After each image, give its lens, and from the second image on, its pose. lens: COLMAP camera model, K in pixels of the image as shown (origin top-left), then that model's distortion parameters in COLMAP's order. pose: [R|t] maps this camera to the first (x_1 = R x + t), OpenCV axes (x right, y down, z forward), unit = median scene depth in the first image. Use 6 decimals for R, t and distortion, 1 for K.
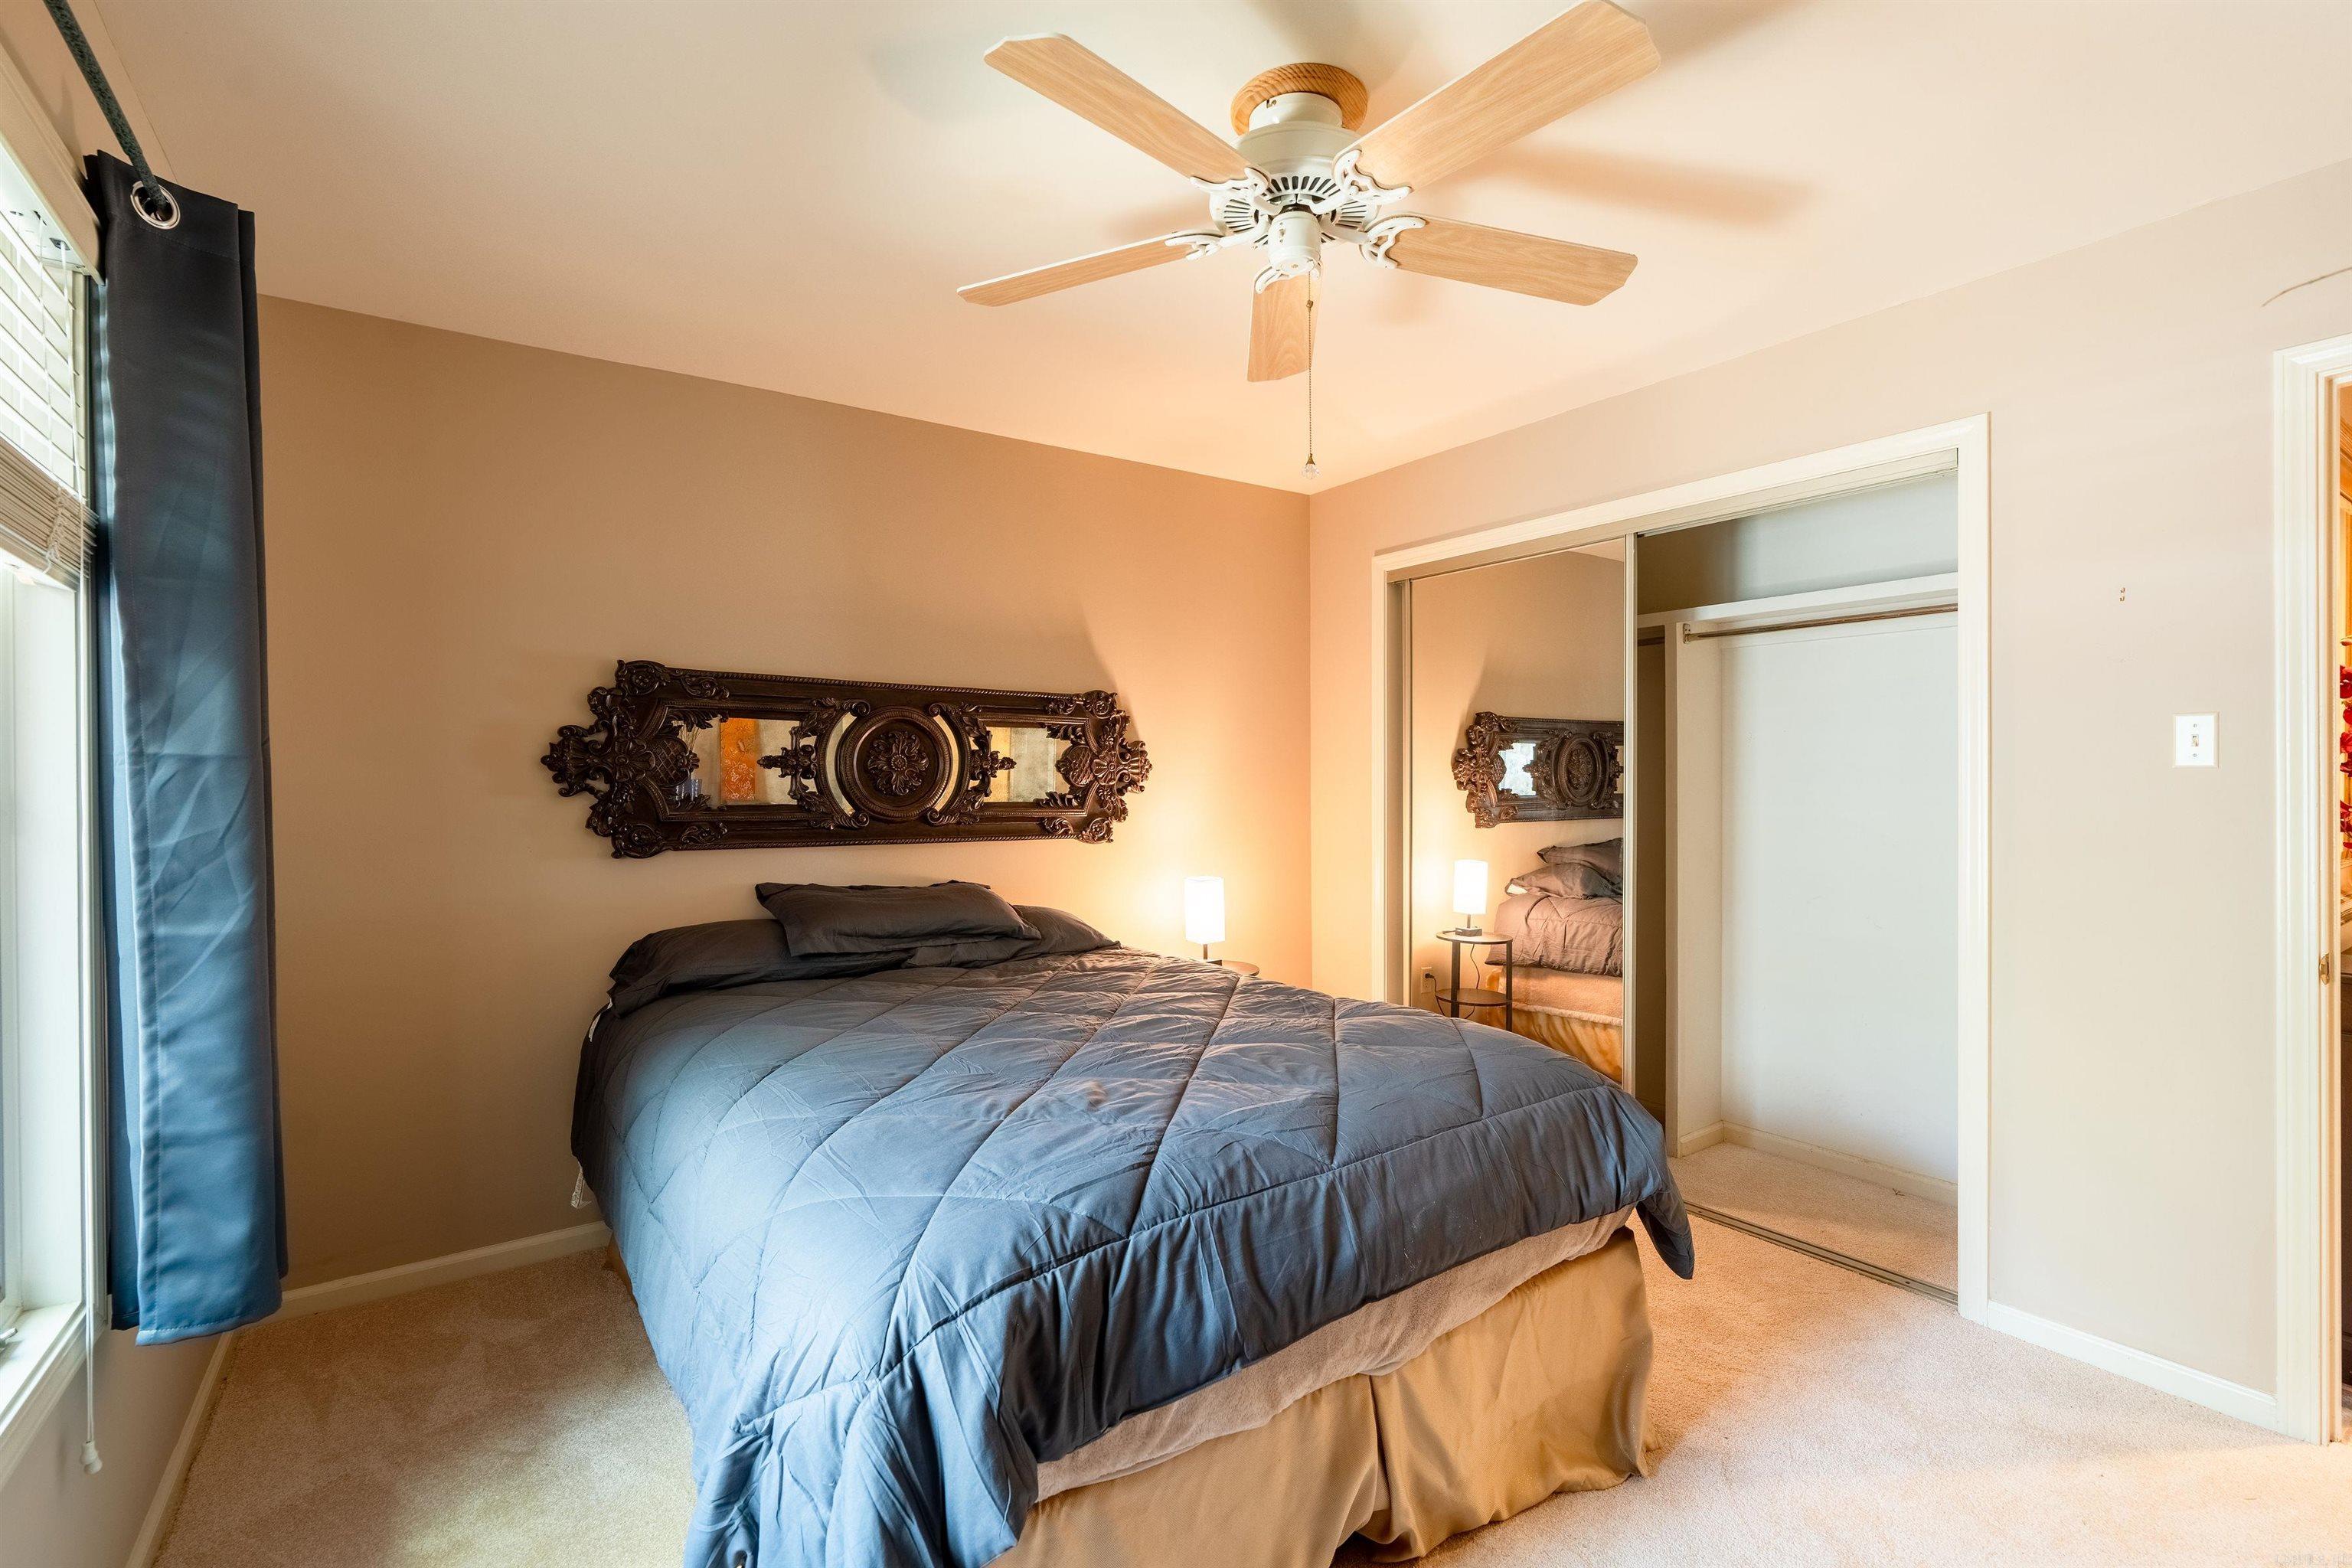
lens RADIAL K [[1048.7, 0, 1172.9], [0, 1048.7, 788.1], [0, 0, 1]] dist [-0.006629, 0.001861]
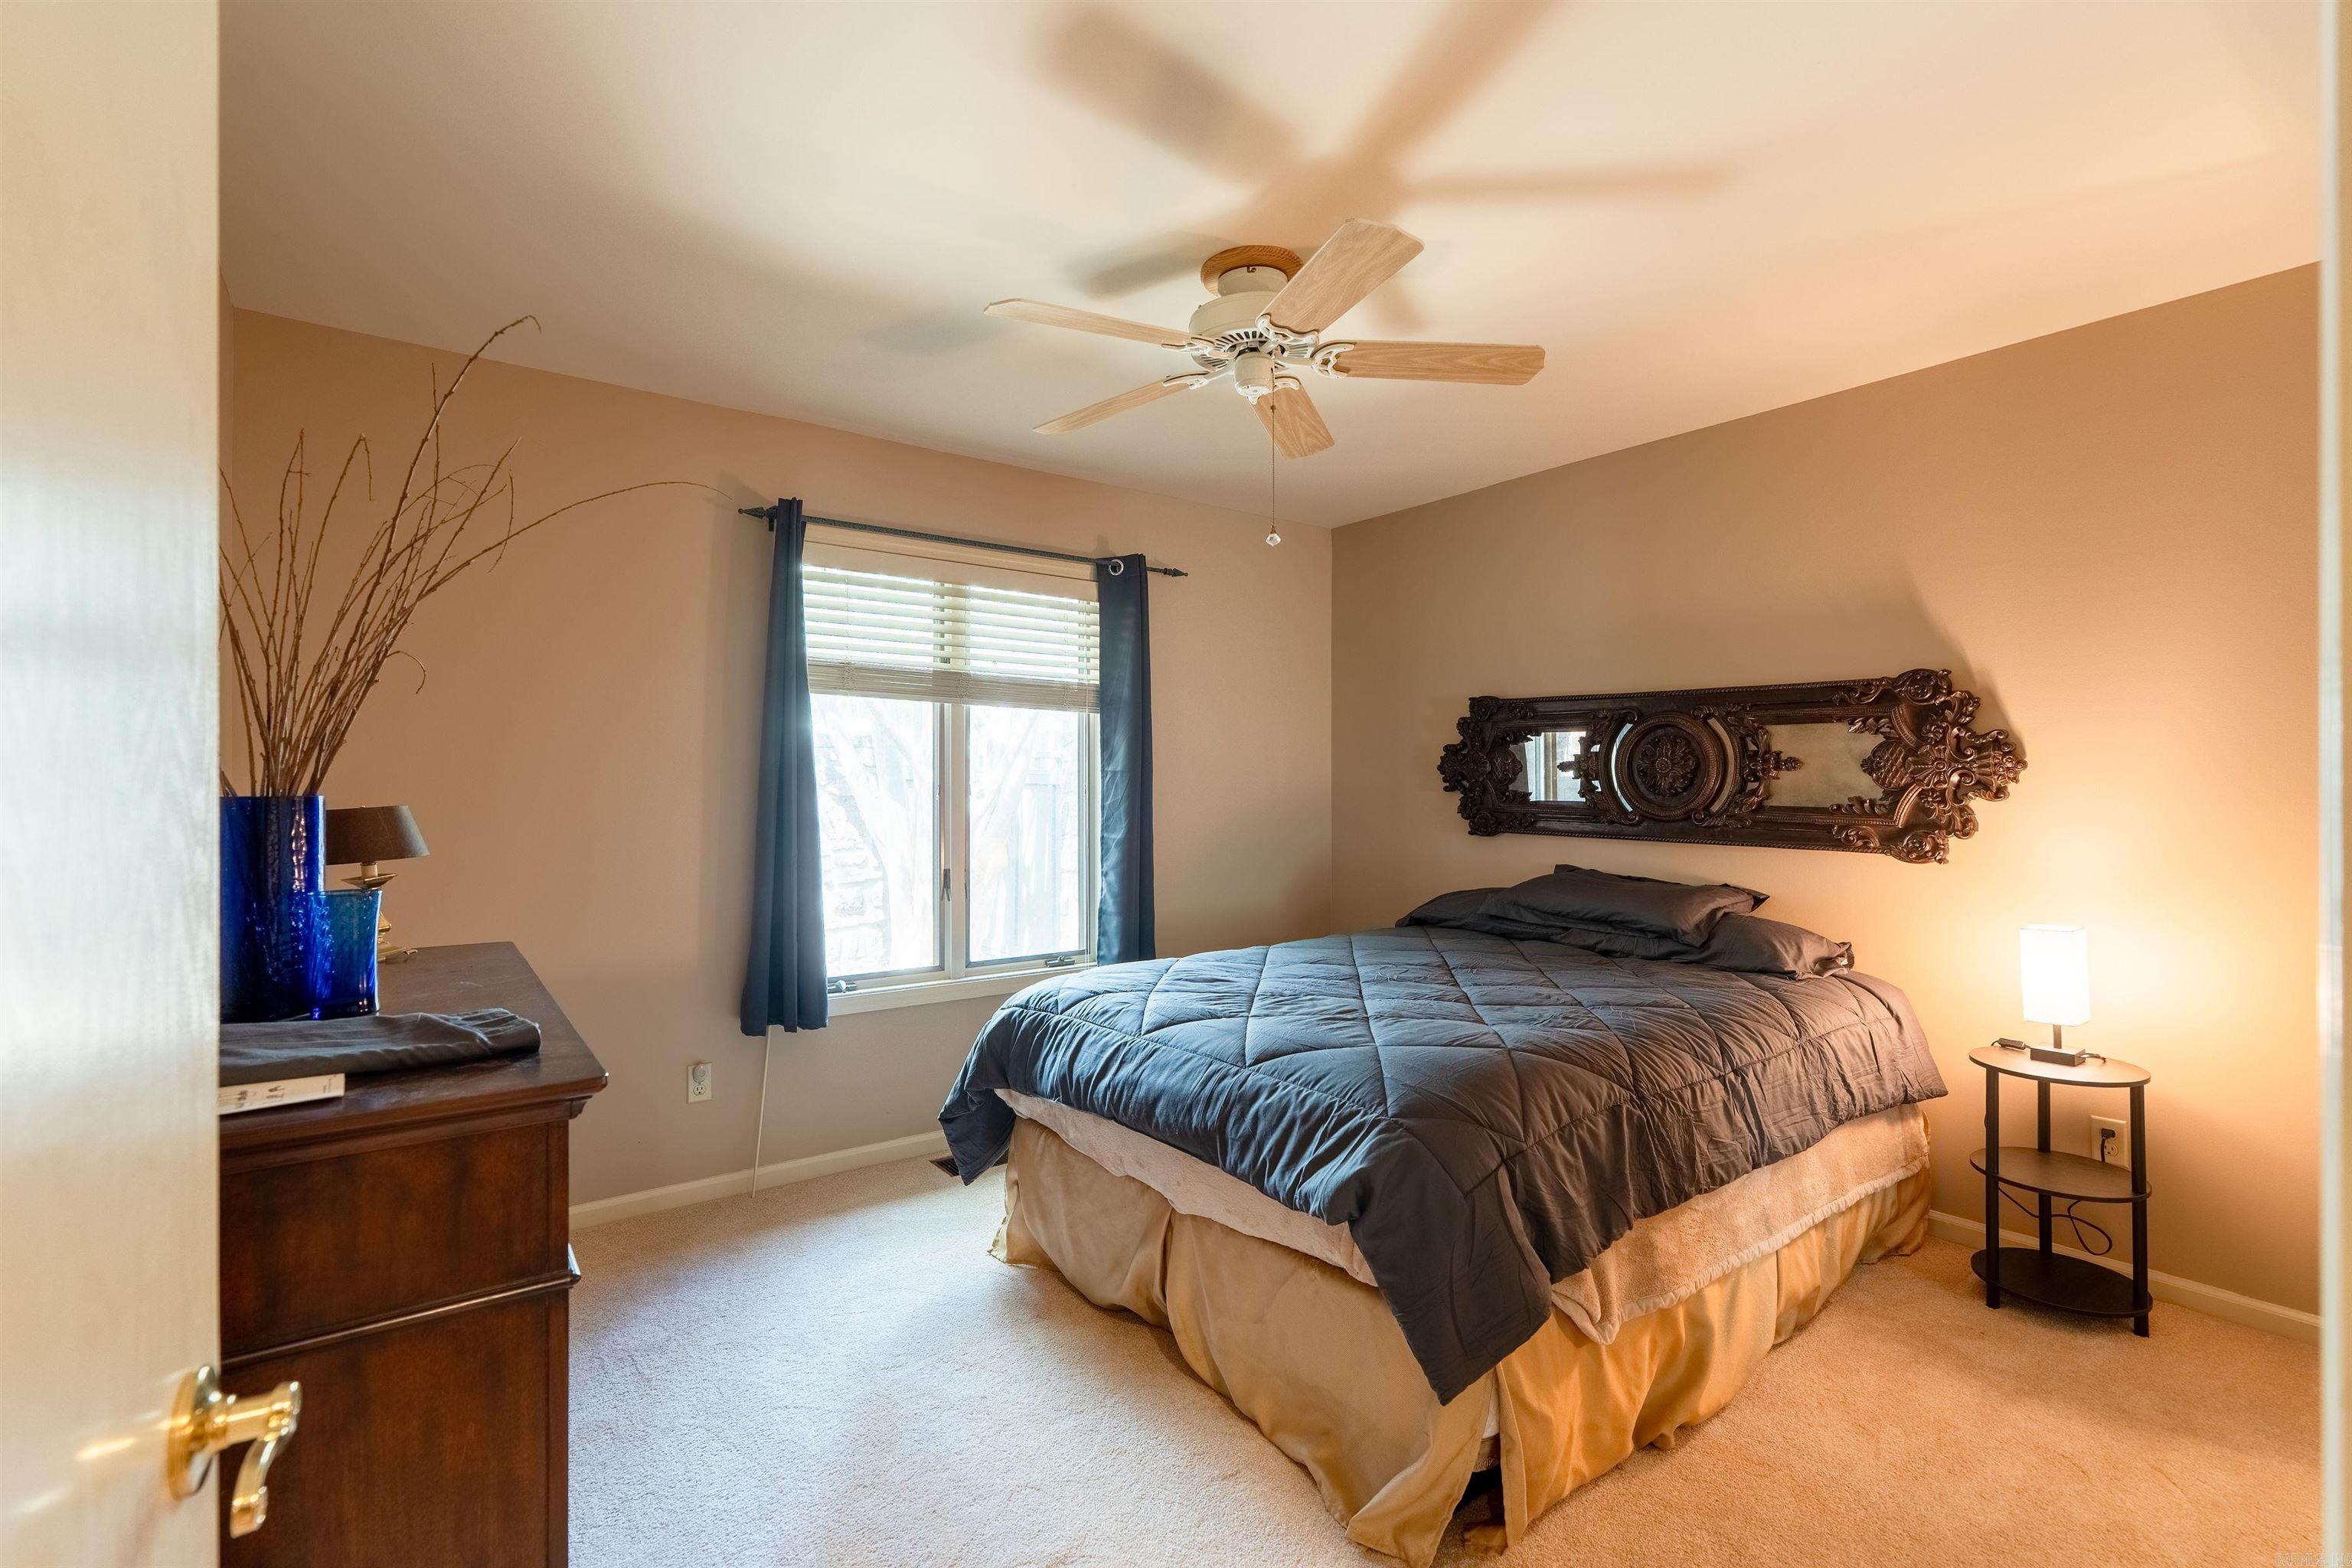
lens RADIAL K [[1048.7, 0, 1170.8], [0, 1048.7, 777.2], [0, 0, 1]] dist [-0.006629, 0.001861]
pose [[0.043758, -0.003058, -0.999037, 0.747173], [-0.011060, 0.999933, -0.003545, -0.002554], [0.998981, 0.011204, 0.043721, 0.439364]]
